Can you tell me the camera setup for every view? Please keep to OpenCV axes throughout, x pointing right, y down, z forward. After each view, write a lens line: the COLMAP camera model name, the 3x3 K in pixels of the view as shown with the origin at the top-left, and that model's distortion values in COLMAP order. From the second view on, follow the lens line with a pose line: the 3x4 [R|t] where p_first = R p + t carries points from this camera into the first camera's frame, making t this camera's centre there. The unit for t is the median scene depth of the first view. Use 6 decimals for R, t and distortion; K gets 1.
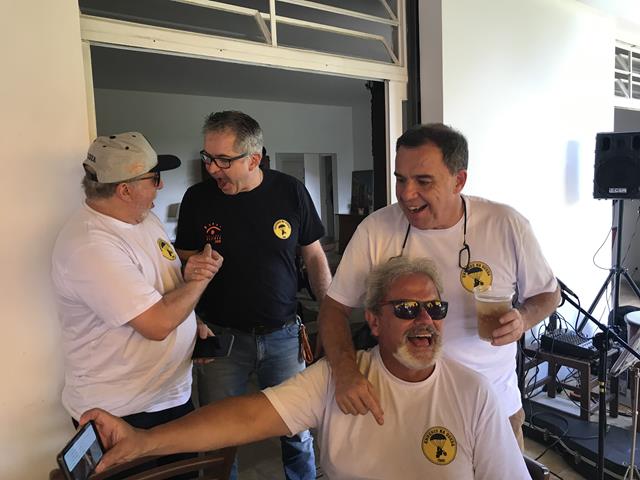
lens RADIAL K [[526.0, 0, 309.7], [0, 526.0, 223.8], [0, 0, 1]] dist [0.036301, -0.027179]
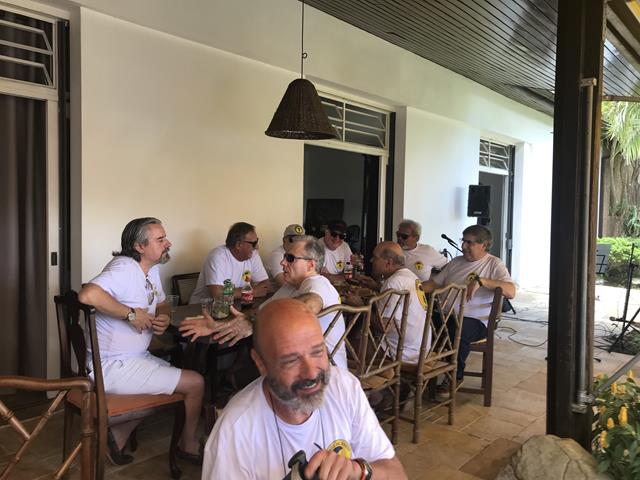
lens RADIAL K [[526.0, 0, 310.8], [0, 526.0, 232.6], [0, 0, 1]] dist [0.036301, -0.027179]
pose [[0.983348, 0.041897, 0.176837, -0.451199], [-0.031778, 0.997712, -0.059671, 0.169746], [-0.178932, 0.053057, 0.982430, -0.970012]]
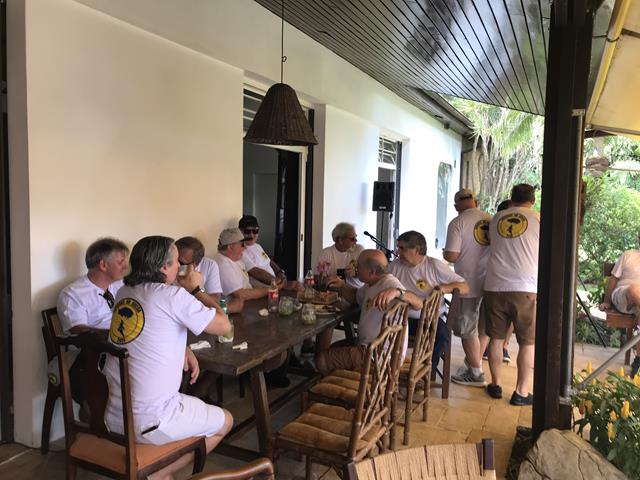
lens RADIAL K [[526.0, 0, 316.1], [0, 526.0, 235.8], [0, 0, 1]] dist [0.036301, -0.027179]
pose [[0.894835, 0.014847, 0.446150, -0.675923], [-0.003283, 0.999639, -0.026683, 0.120175], [-0.446384, 0.022412, 0.894561, -0.875528]]
